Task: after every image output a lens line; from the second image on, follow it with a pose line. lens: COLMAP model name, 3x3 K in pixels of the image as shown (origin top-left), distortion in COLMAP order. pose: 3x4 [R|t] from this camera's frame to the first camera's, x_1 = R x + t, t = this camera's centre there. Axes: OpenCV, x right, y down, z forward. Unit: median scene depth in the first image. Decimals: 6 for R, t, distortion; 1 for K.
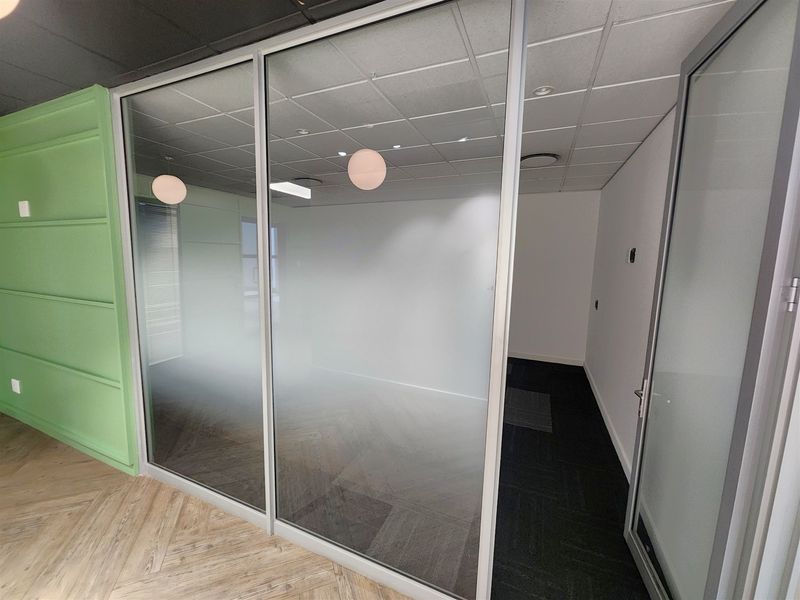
lens RADIAL K [[327.7, 0, 394.9], [0, 327.7, 303.1], [0, 0, 1]] dist [0.011119, -0.000122]
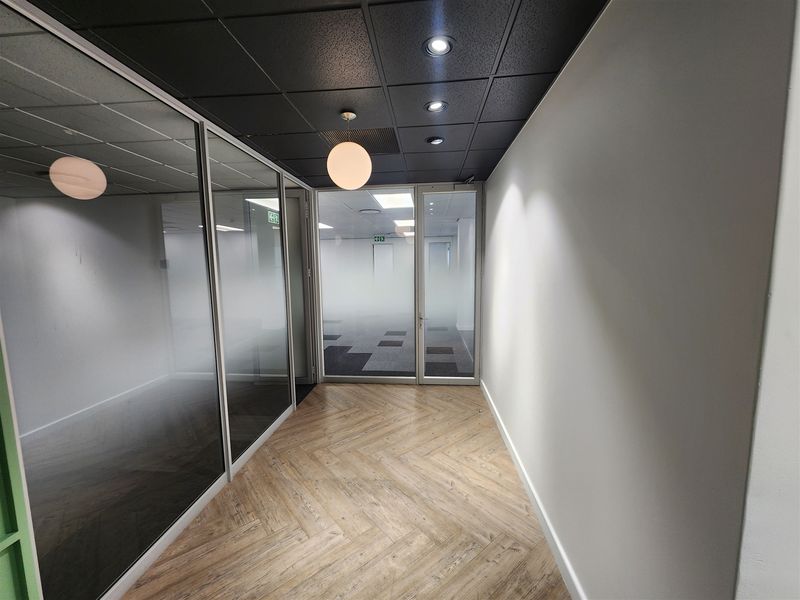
lens RADIAL K [[327.7, 0, 398.6], [0, 327.7, 301.9], [0, 0, 1]] dist [0.011119, -0.000122]
pose [[-0.327373, -0.125519, 0.936521, -1.761569], [0.130156, 0.975699, 0.176268, -0.135590], [-0.935888, 0.179599, -0.303081, 0.660152]]
